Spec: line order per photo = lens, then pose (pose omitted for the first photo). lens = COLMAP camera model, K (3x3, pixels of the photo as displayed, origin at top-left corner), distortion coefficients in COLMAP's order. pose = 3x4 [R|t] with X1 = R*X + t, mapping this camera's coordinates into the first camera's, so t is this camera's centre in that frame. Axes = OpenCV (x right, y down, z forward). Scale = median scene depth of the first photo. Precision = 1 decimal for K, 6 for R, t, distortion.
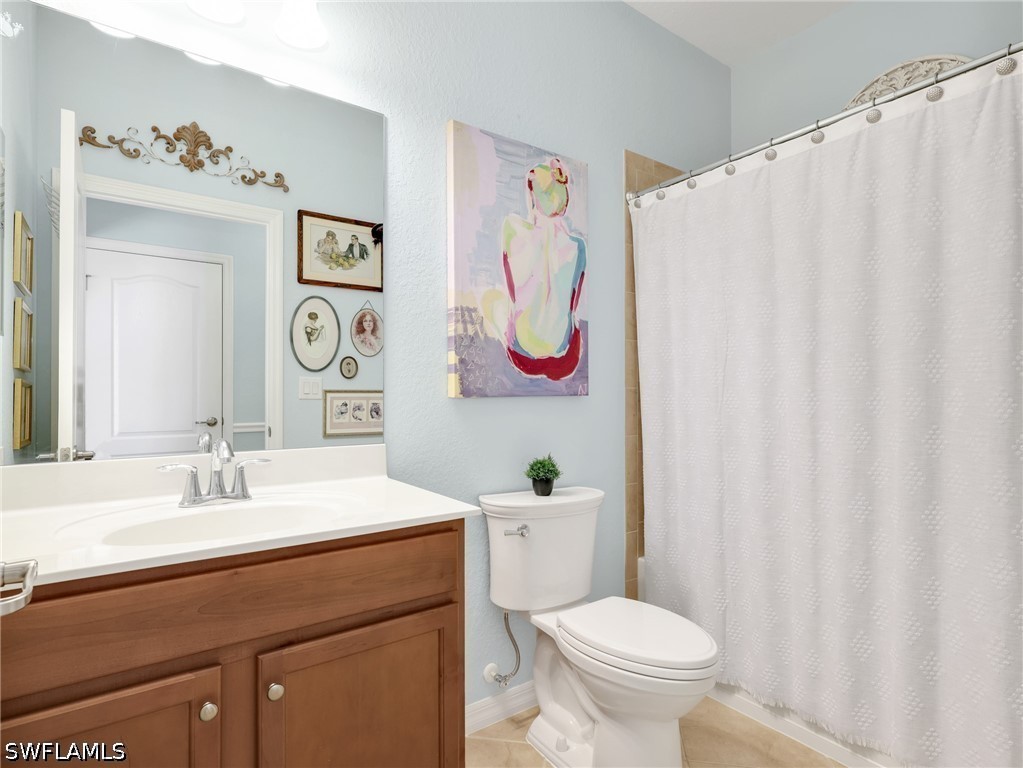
lens RADIAL K [[538.2, 0, 511.5], [0, 538.2, 384.0], [0, 0, 1]] dist [0.001576, 0.000386]
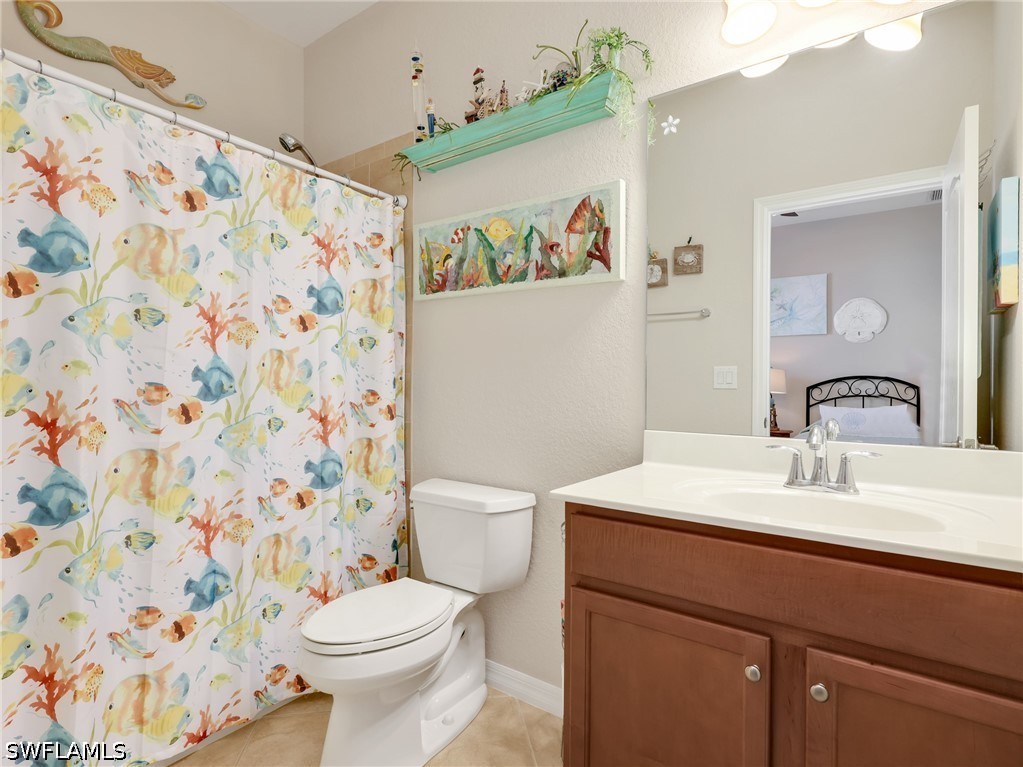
lens RADIAL K [[538.2, 0, 511.5], [0, 538.2, 383.5], [0, 0, 1]] dist [0.001576, 0.000386]
pose [[0.300915, 0.000420, -0.953651, 0.253894], [0.026807, 0.999601, 0.008899, -0.002651], [0.953274, -0.028242, 0.300784, 0.163221]]
